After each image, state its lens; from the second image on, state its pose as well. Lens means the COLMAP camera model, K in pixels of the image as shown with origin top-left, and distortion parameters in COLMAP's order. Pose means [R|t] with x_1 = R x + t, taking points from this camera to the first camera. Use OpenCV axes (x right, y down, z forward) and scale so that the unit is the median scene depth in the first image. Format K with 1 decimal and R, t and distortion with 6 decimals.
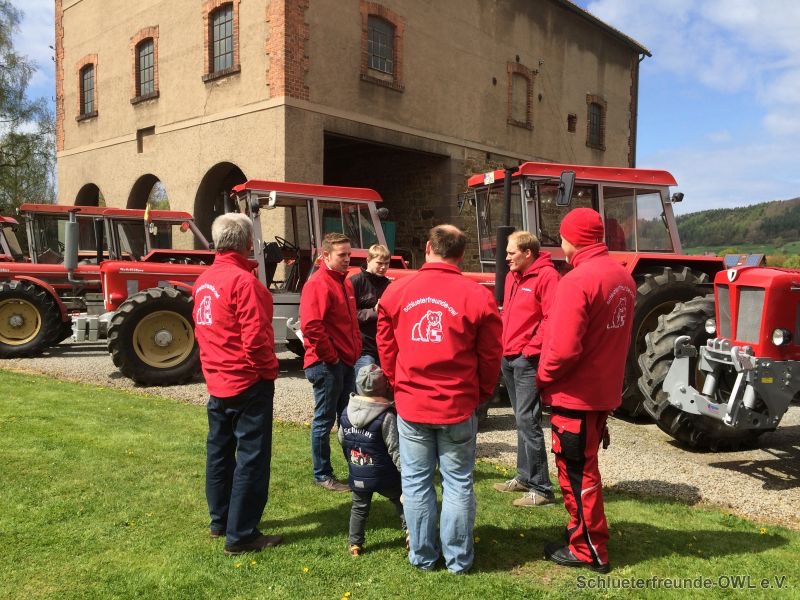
lens RADIAL K [[690.4, 0, 400.0], [0, 690.4, 300.0], [0, 0, 1]] dist [0.058736, -0.003764]
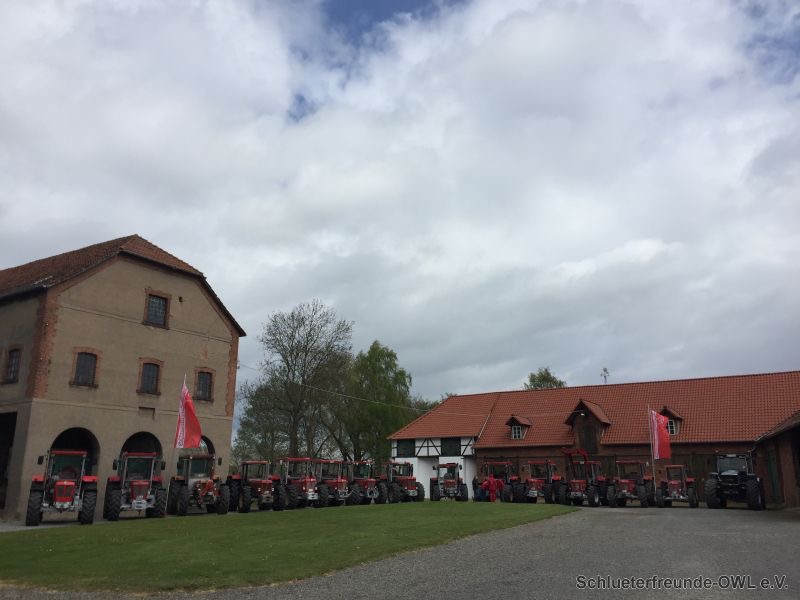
lens RADIAL K [[676.7, 0, 400.0], [0, 676.7, 300.0], [0, 0, 1]] dist [0.104259, -0.166886]
pose [[-0.174448, 0.216416, 0.960589, -2.412177], [0.012147, 0.975947, -0.217670, -0.113471], [-0.984591, -0.026304, -0.172881, 0.642349]]
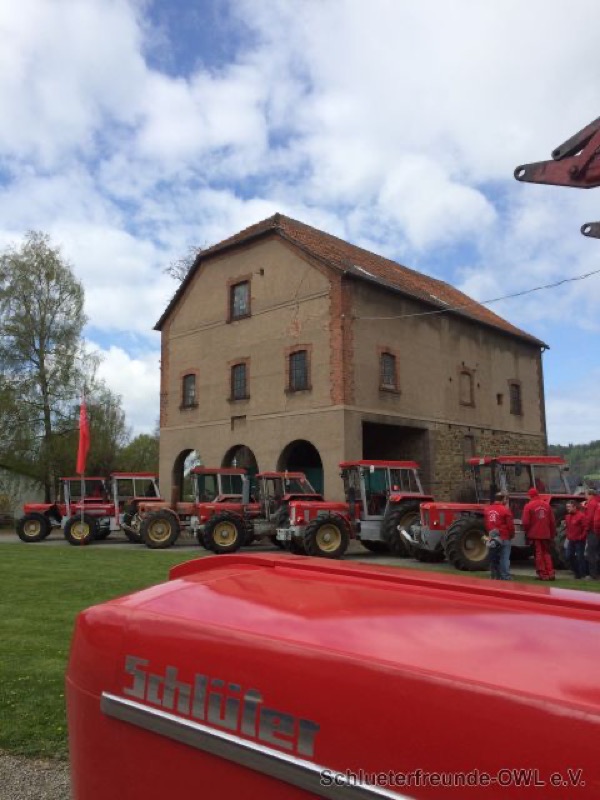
lens RADIAL K [[690.4, 0, 300.0], [0, 690.4, 400.0], [0, 0, 1]] dist [0.058736, -0.003764]
pose [[0.999595, -0.021293, -0.018903, -0.190577], [0.017406, 0.982370, -0.186138, 0.017893], [0.022533, 0.185733, 0.982342, -0.583185]]
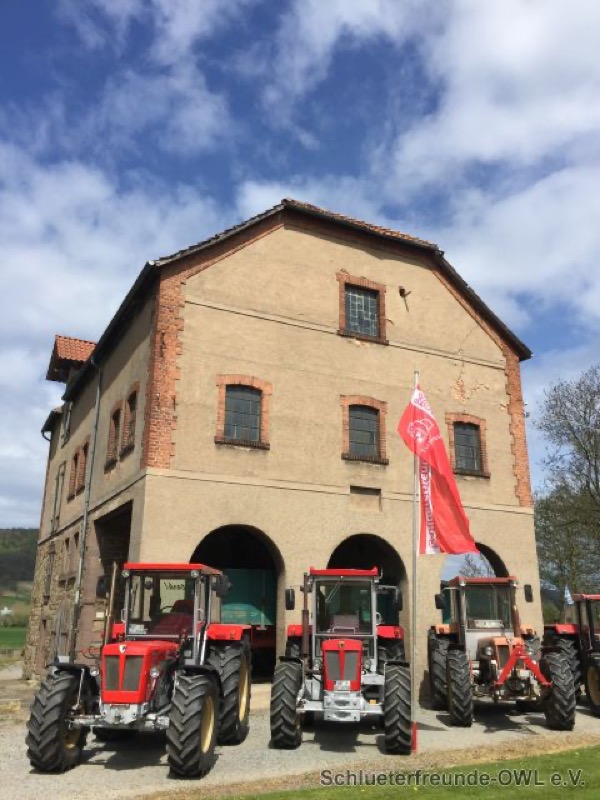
lens RADIAL K [[676.7, 0, 300.0], [0, 676.7, 400.0], [0, 0, 1]] dist [0.104259, -0.166886]
pose [[0.340495, 0.255727, 0.904802, -1.332810], [0.022398, 0.959824, -0.279707, -0.093776], [-0.939980, 0.115504, 0.321087, 0.758949]]
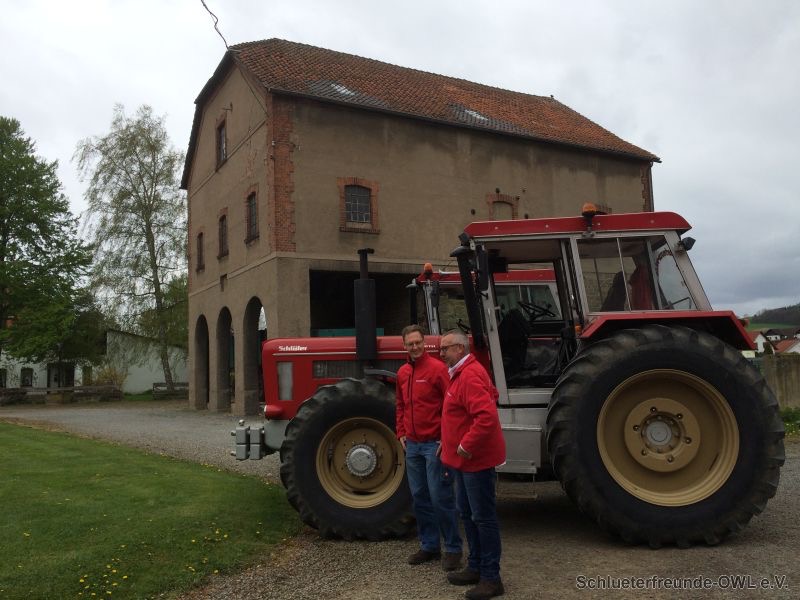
lens RADIAL K [[690.4, 0, 400.0], [0, 690.4, 300.0], [0, 0, 1]] dist [0.058736, -0.003764]
pose [[0.953256, -0.080009, -0.291379, 0.395693], [0.038975, 0.988809, -0.144005, 0.024274], [0.299640, 0.125917, 0.945707, -0.236033]]
